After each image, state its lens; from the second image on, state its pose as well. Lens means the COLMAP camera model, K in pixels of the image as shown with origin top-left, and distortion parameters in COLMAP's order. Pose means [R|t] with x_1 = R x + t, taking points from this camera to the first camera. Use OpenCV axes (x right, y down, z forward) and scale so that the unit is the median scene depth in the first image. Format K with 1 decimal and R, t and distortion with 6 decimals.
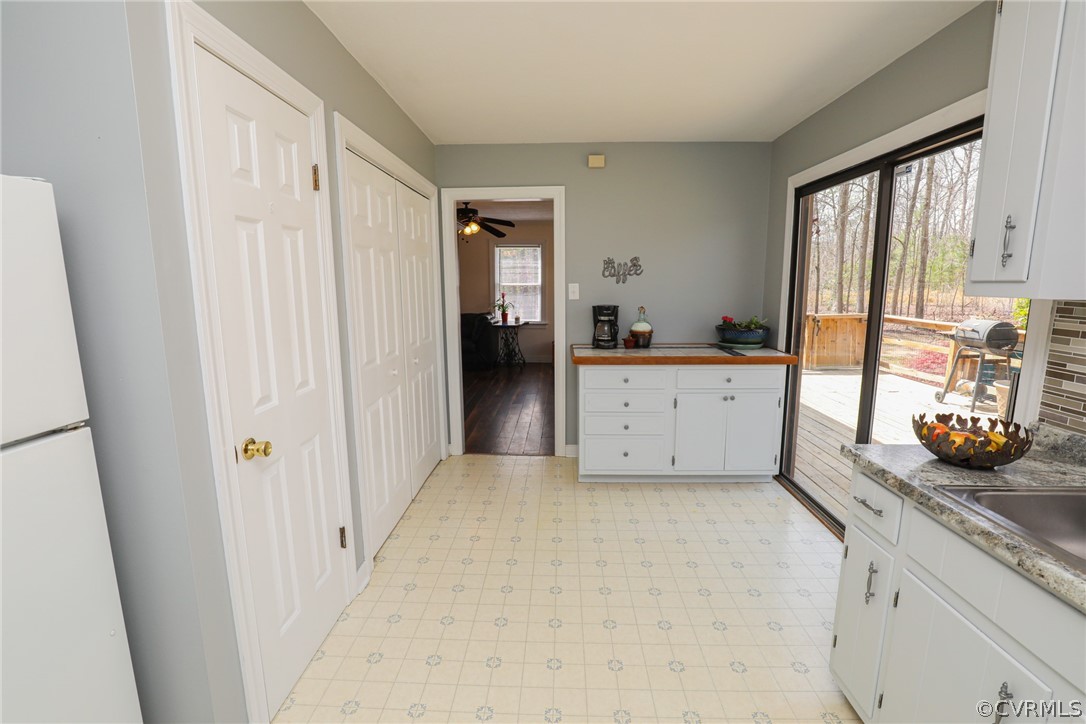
lens RADIAL K [[506.4, 0, 543.6], [0, 506.4, 364.9], [0, 0, 1]] dist [-0.028898, 0.004835]
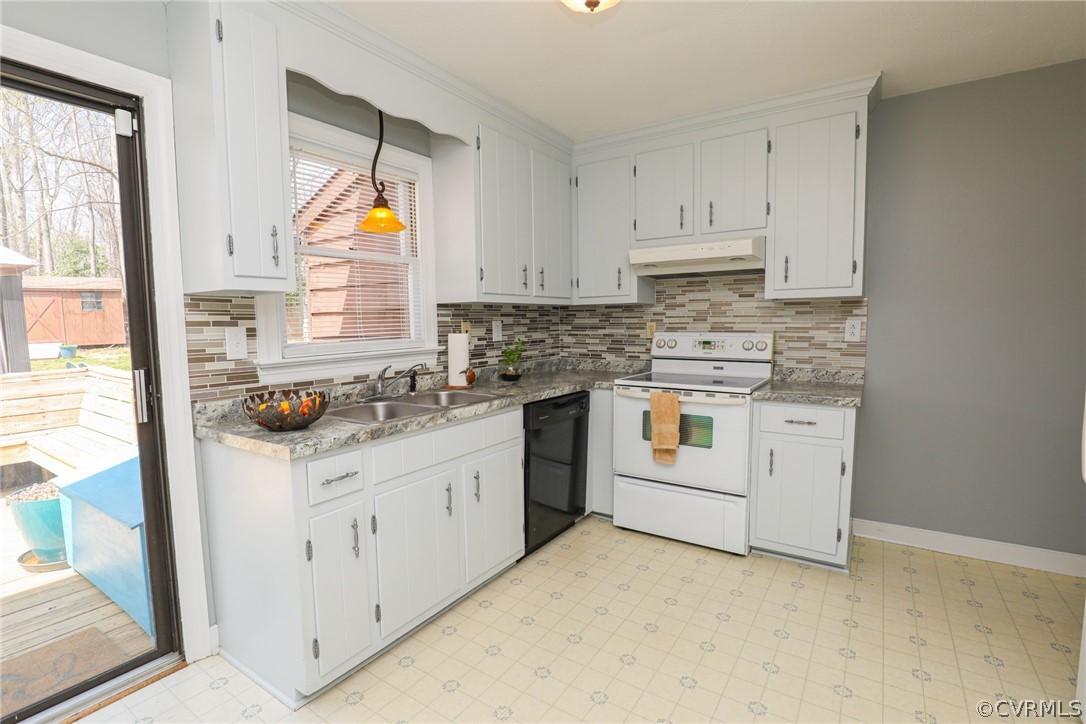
lens RADIAL K [[506.4, 0, 543.4], [0, 506.4, 364.8], [0, 0, 1]] dist [-0.028898, 0.004835]
pose [[-0.849812, -0.033034, 0.526049, -0.126888], [0.101228, 0.969226, 0.224395, -0.067784], [-0.517274, 0.243945, -0.820316, 0.690898]]
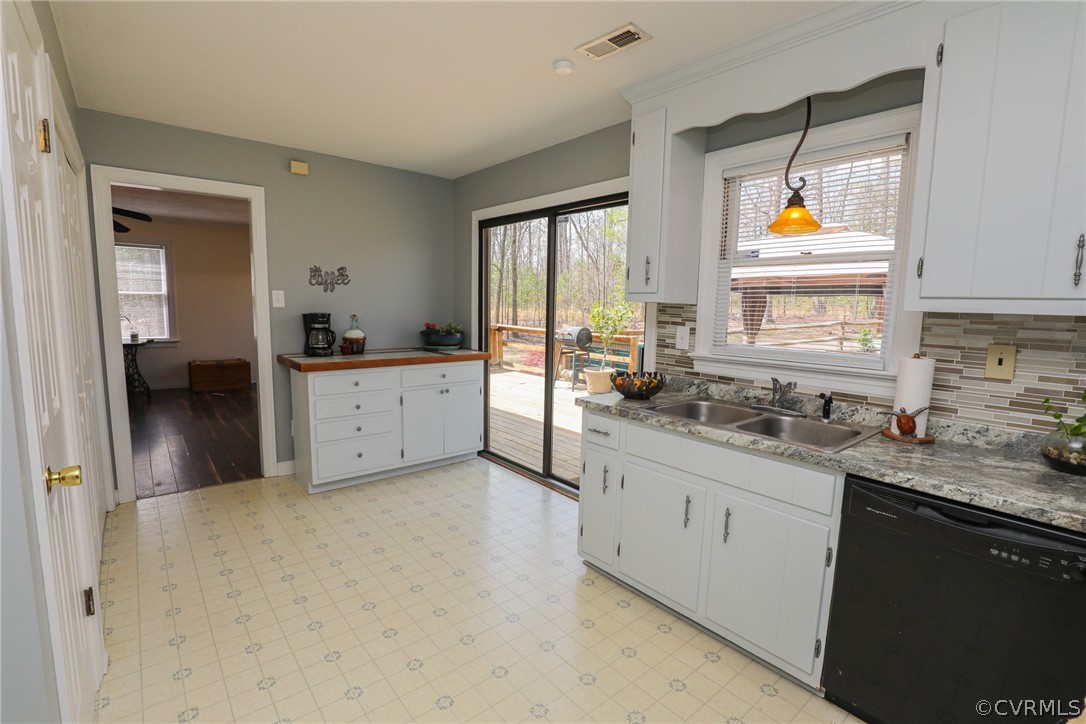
lens RADIAL K [[506.4, 0, 556.1], [0, 506.4, 365.3], [0, 0, 1]] dist [-0.028898, 0.004835]
pose [[0.730460, -0.062181, 0.680119, -0.226270], [0.085041, 0.996377, -0.000240, 0.026087], [-0.677640, 0.058014, 0.733102, -0.041637]]
